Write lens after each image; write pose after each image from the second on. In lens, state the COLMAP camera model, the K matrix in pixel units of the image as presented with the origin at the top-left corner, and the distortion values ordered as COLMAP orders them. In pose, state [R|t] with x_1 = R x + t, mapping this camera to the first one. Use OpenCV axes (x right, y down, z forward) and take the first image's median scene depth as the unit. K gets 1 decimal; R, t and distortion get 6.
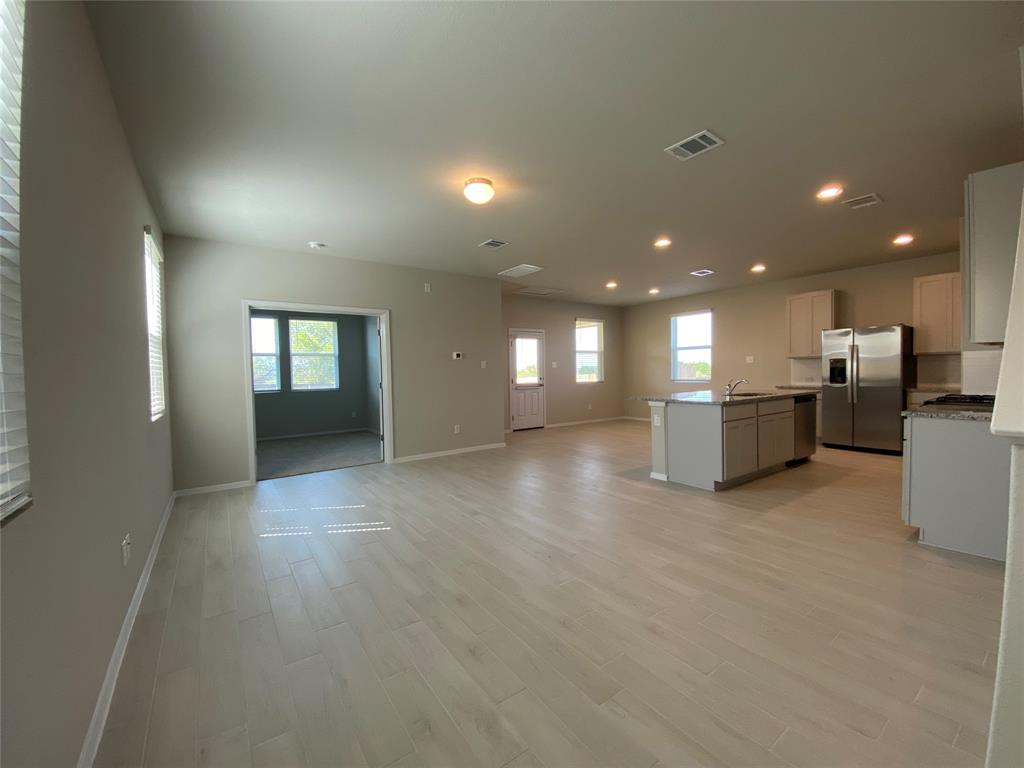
lens RADIAL K [[407.9, 0, 510.7], [0, 407.9, 384.7], [0, 0, 1]] dist [0.003289, -0.009448]
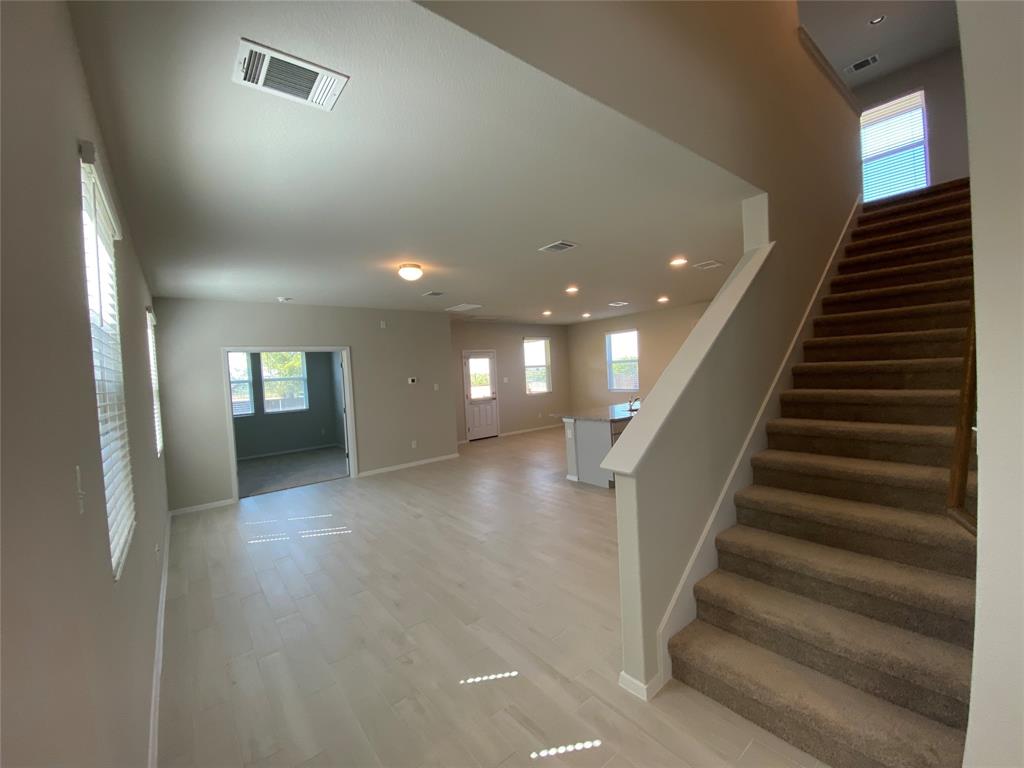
lens RADIAL K [[407.9, 0, 513.0], [0, 407.9, 382.0], [0, 0, 1]] dist [0.003289, -0.009448]
pose [[0.997479, -0.035124, 0.061655, 0.091881], [0.035471, 0.999360, -0.004550, -0.057678], [-0.061456, 0.006725, 0.998087, -0.194136]]
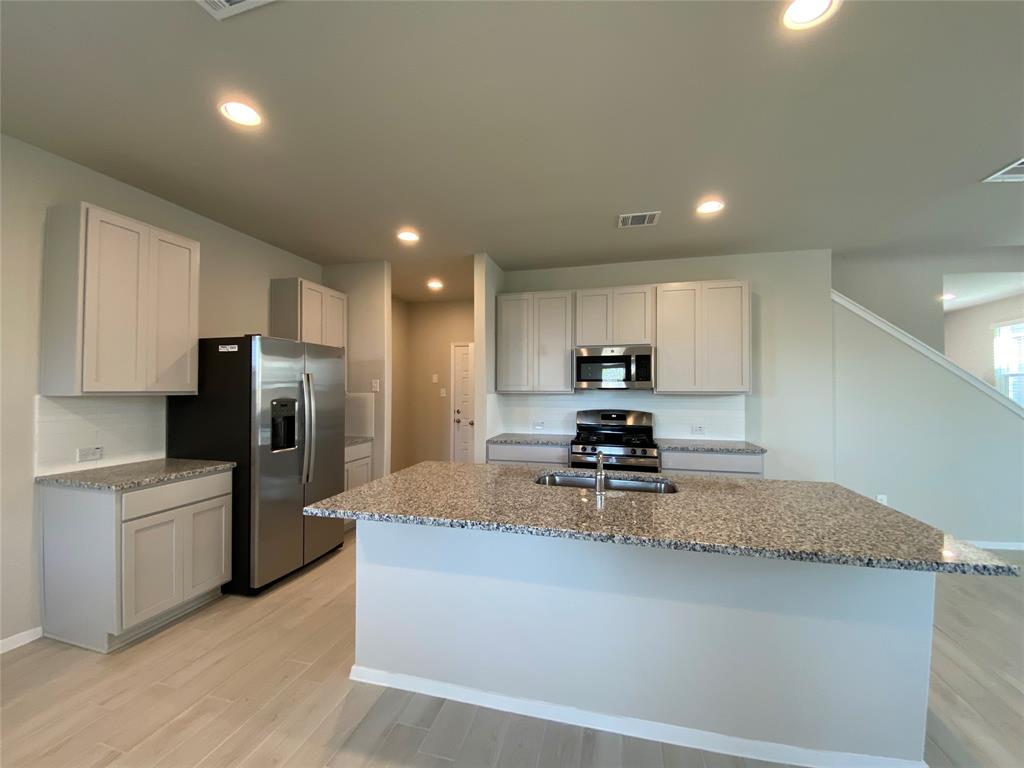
lens RADIAL K [[407.9, 0, 509.1], [0, 407.9, 387.6], [0, 0, 1]] dist [0.003289, -0.009448]
pose [[-0.654155, 0.024721, 0.755957, 0.261511], [0.034039, 0.999415, -0.003227, -0.070470], [-0.755594, 0.023621, -0.654614, 1.160729]]
